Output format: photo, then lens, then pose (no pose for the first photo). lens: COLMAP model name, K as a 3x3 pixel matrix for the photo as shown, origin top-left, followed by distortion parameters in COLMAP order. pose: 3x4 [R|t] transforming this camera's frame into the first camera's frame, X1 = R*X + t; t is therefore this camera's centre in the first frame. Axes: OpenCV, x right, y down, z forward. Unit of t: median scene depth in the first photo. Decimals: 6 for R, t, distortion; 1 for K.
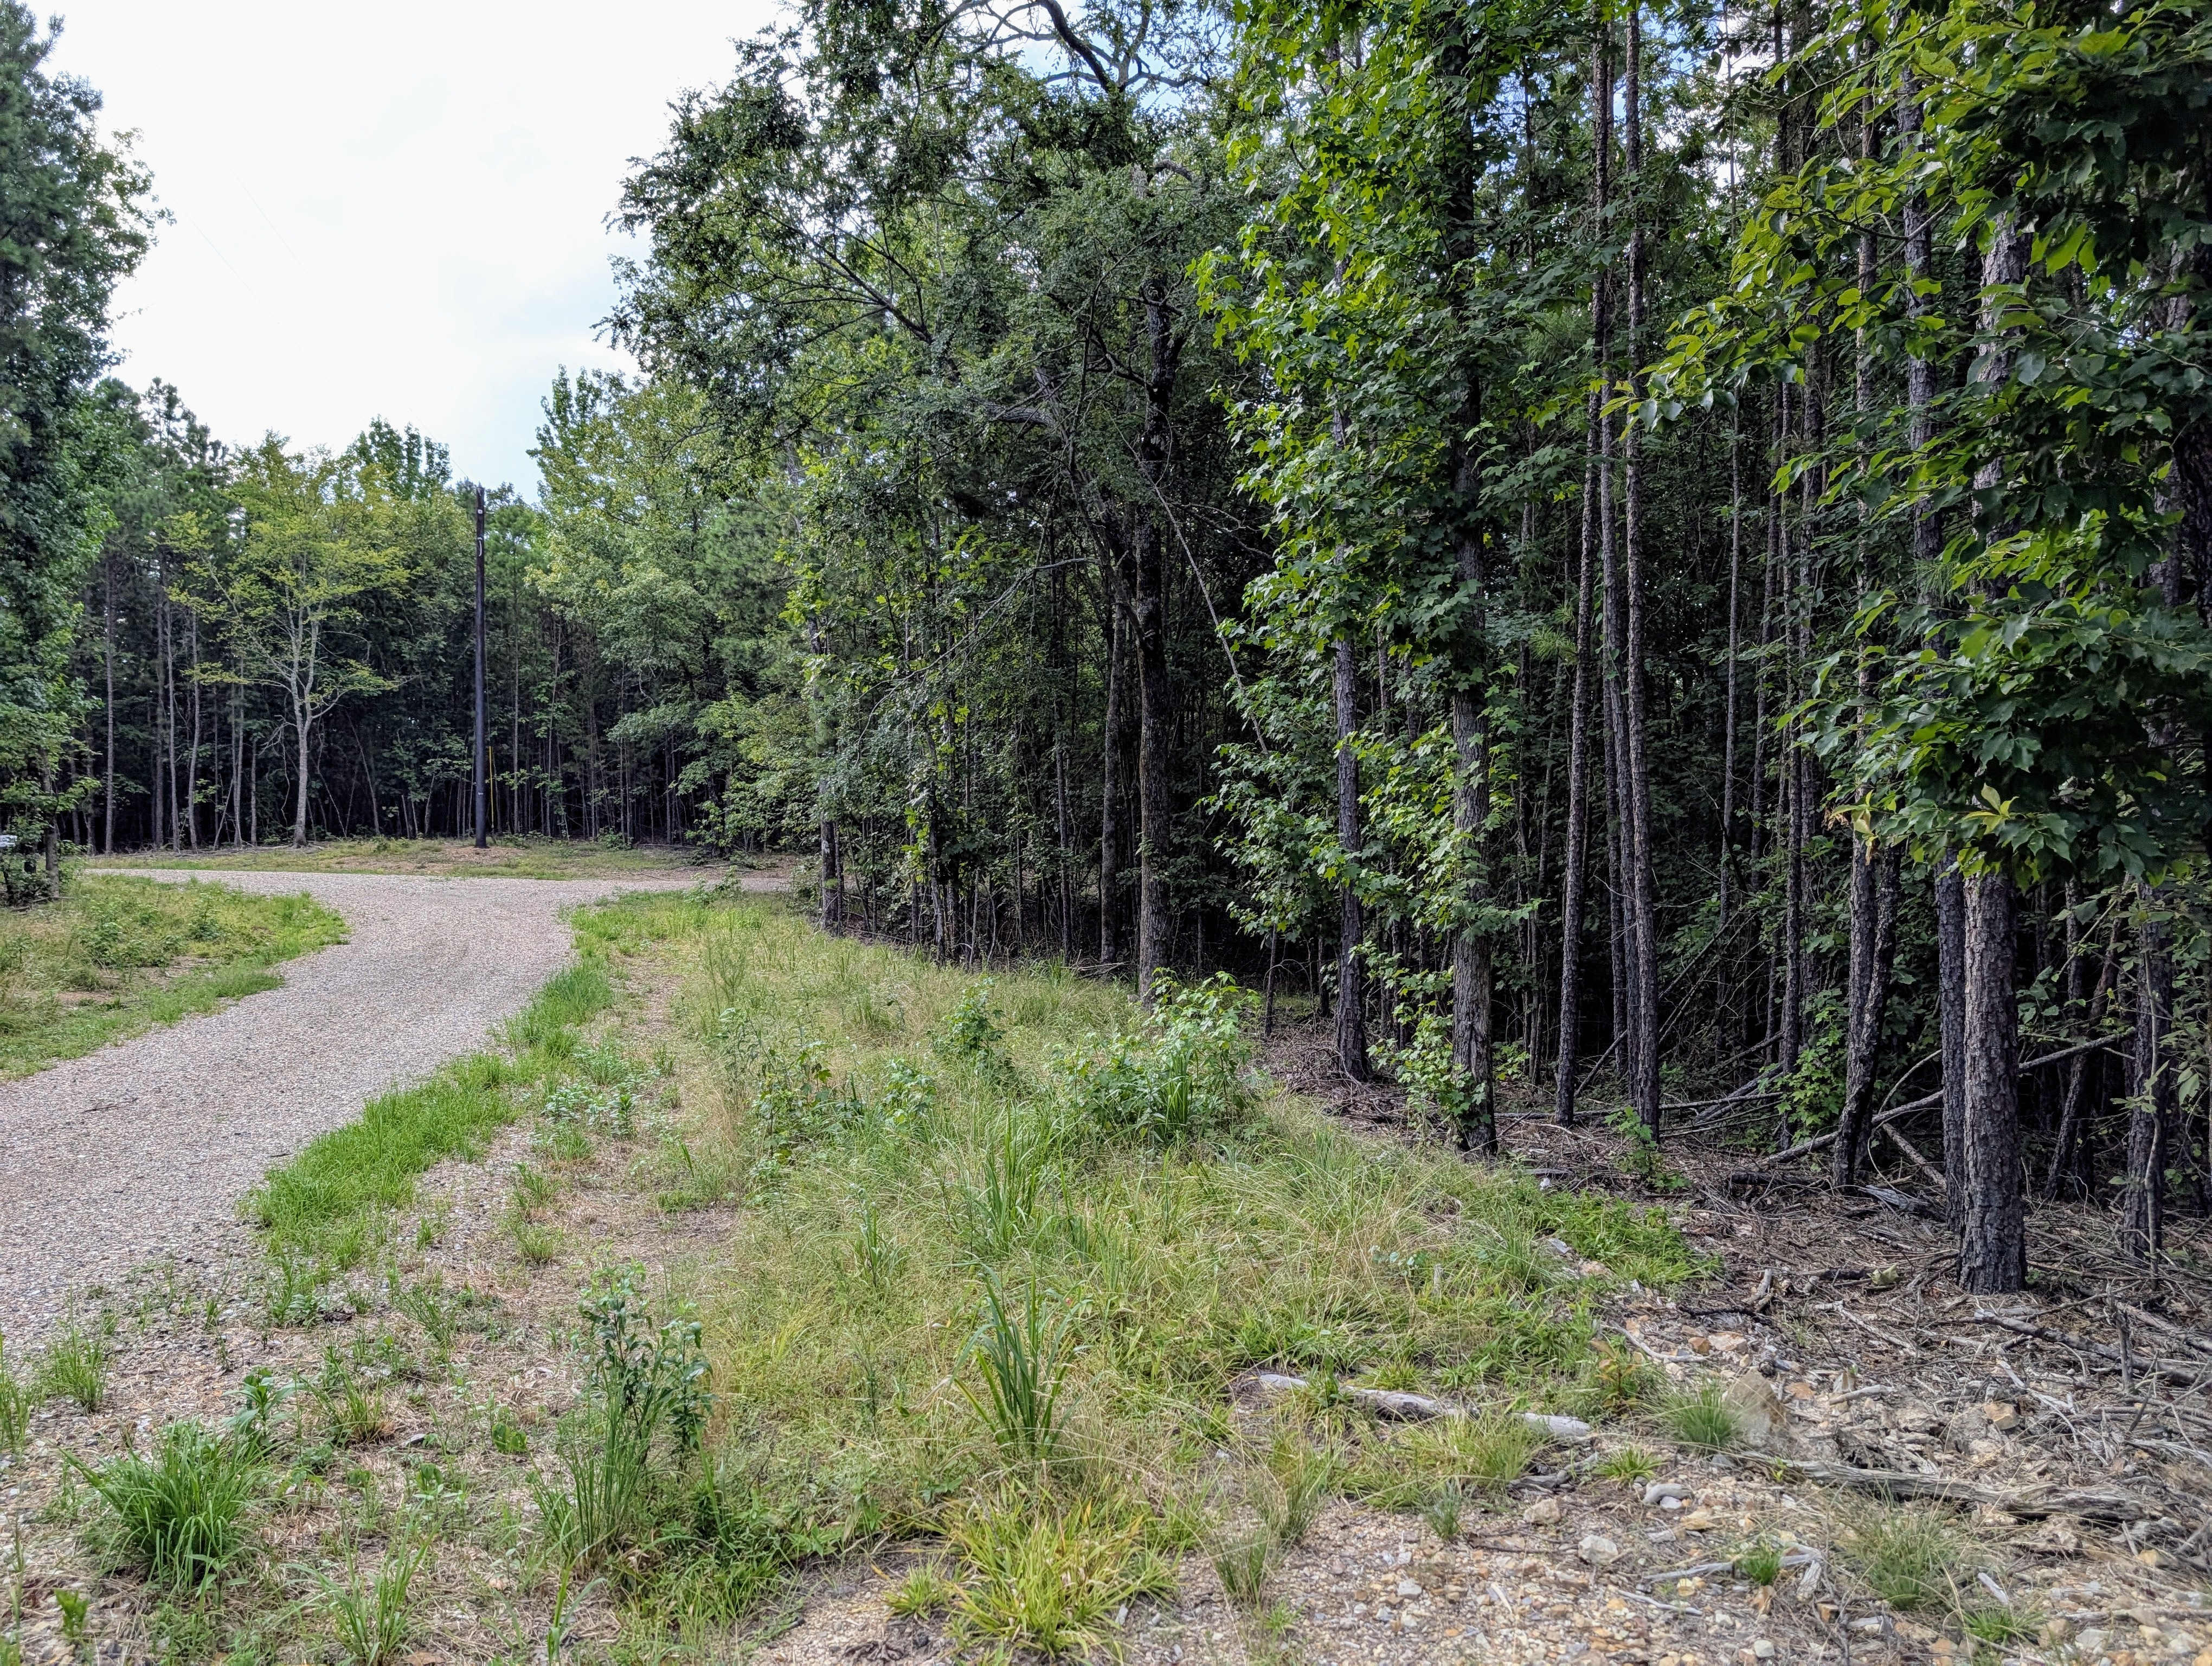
lens RADIAL K [[1605.5, 0, 1109.9], [0, 1605.5, 855.6], [0, 0, 1]] dist [0.051561, -0.086422]
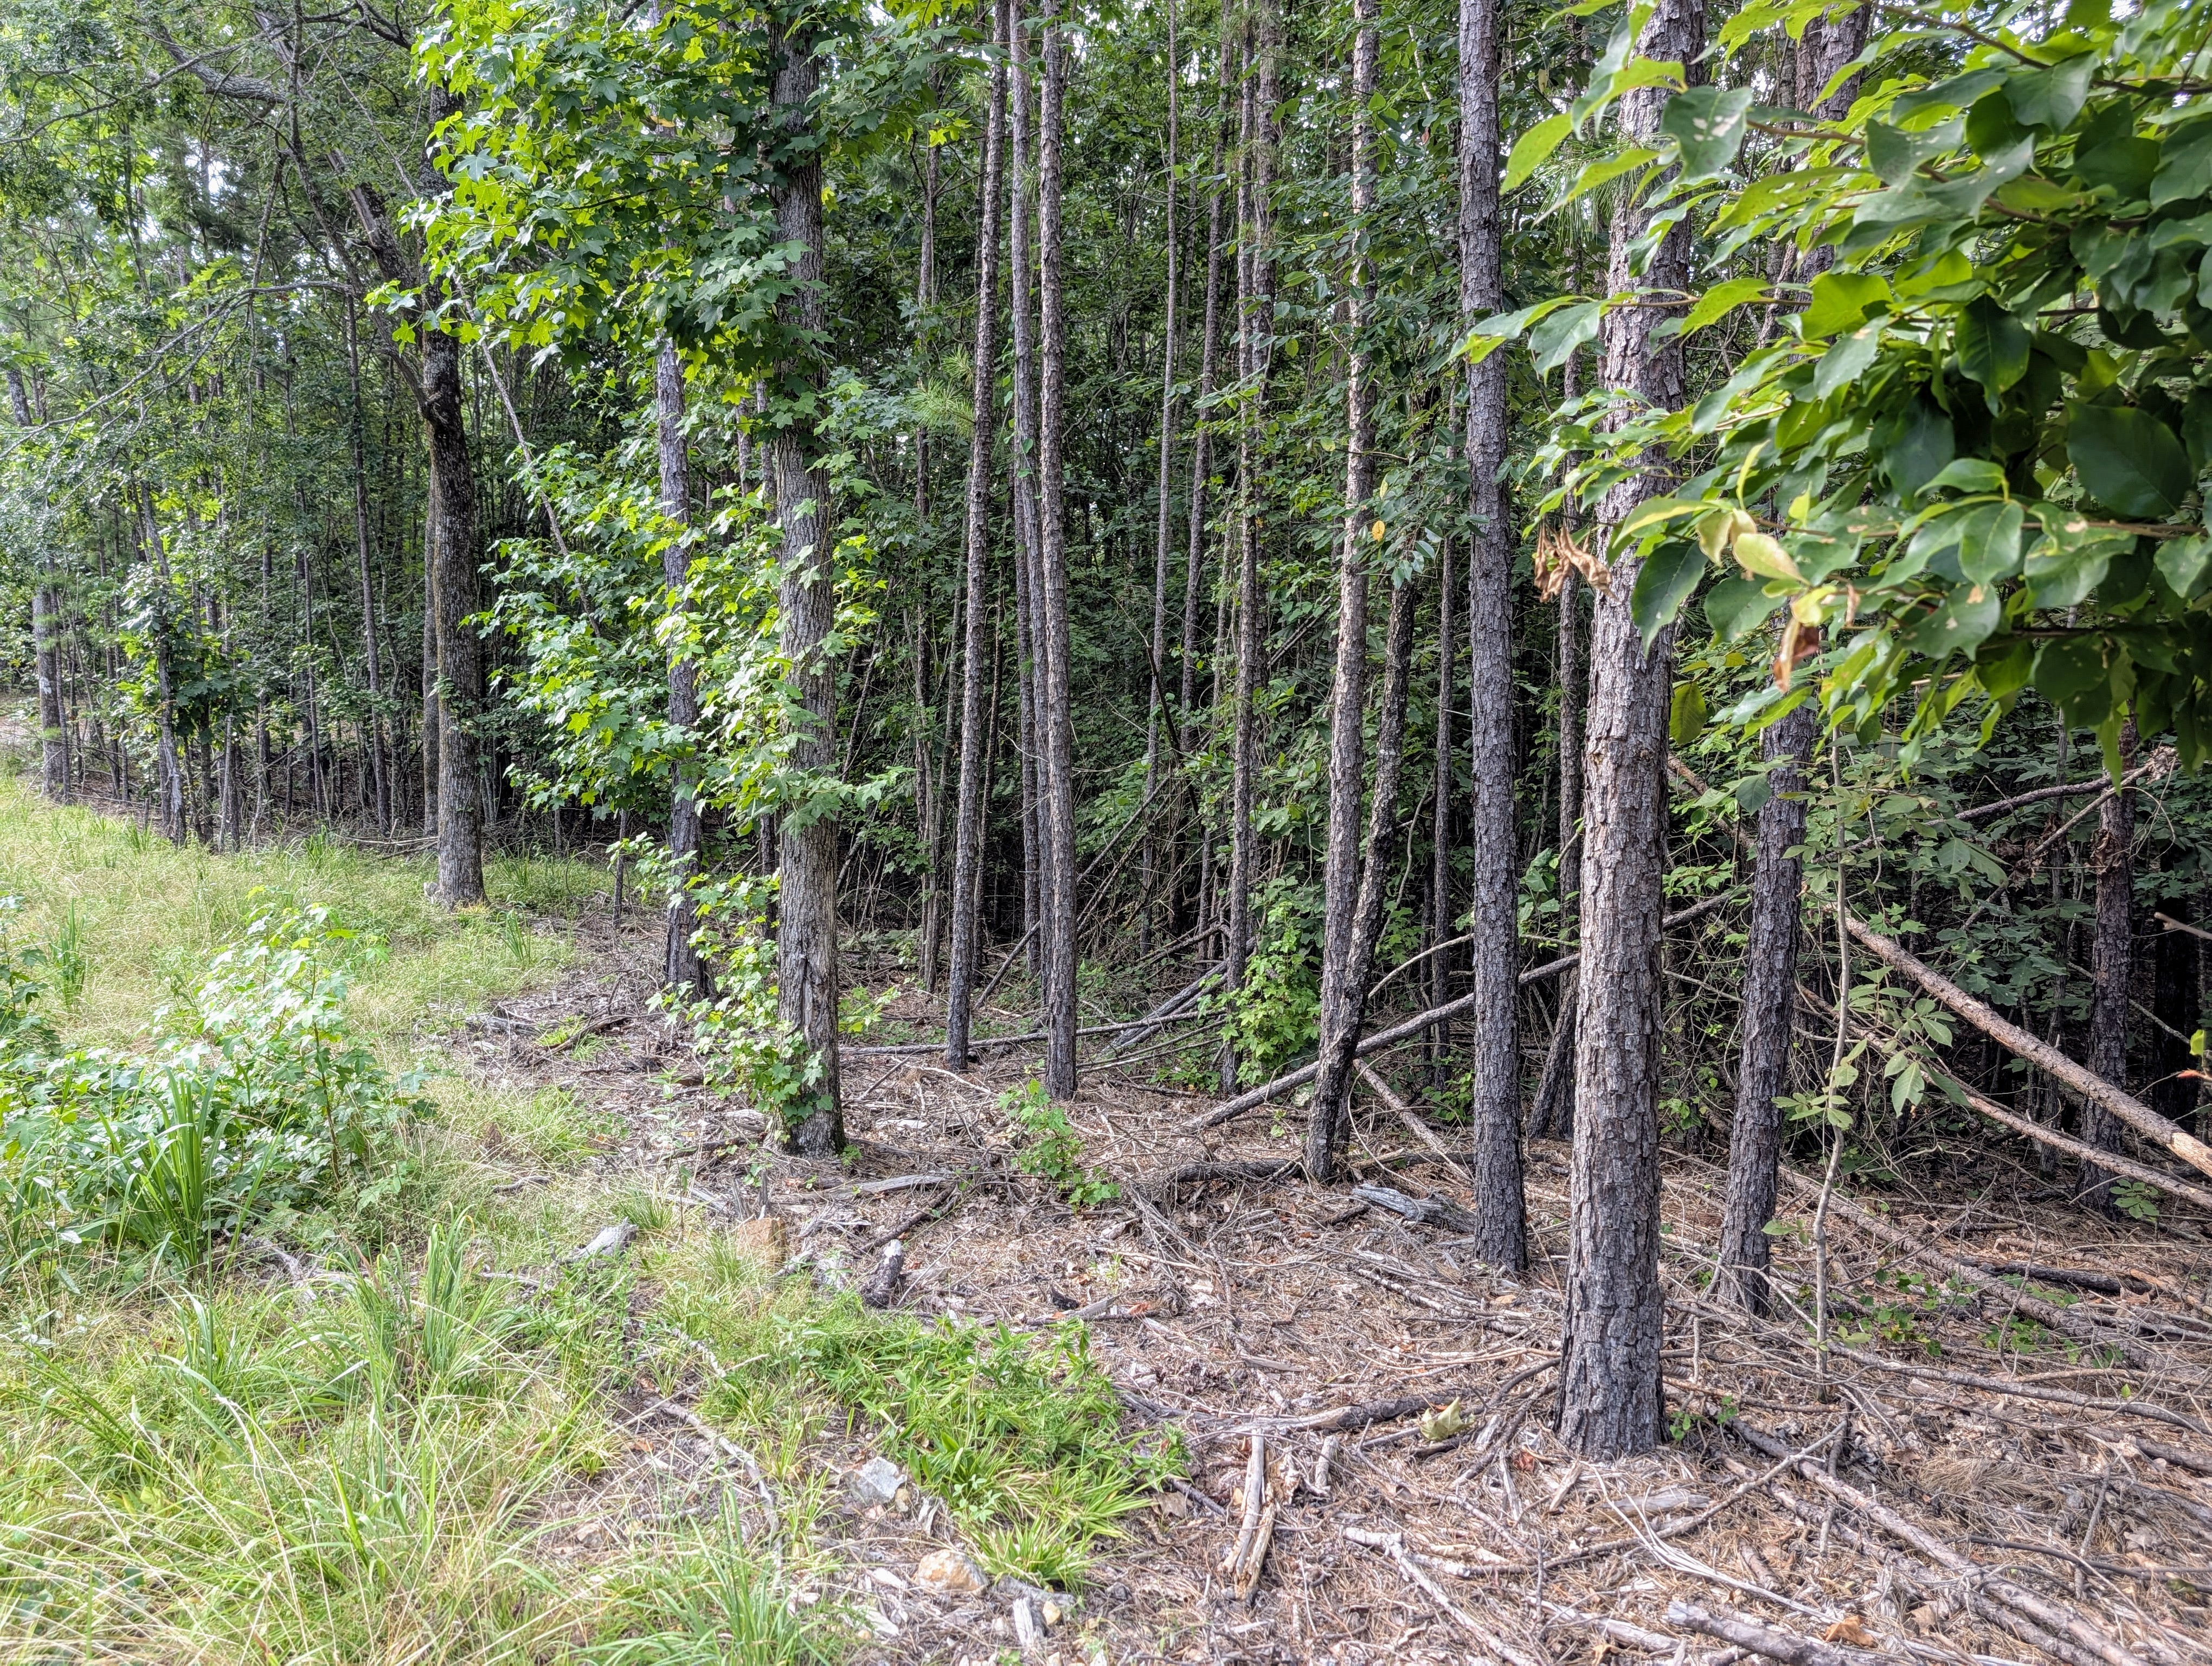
lens RADIAL K [[1605.5, 0, 1109.9], [0, 1605.5, 855.6], [0, 0, 1]] dist [0.051561, -0.086422]
pose [[0.940089, -0.019992, 0.340341, 0.111784], [-0.010872, 0.996013, 0.088538, 0.004630], [-0.340755, -0.086934, 0.936124, 0.330243]]
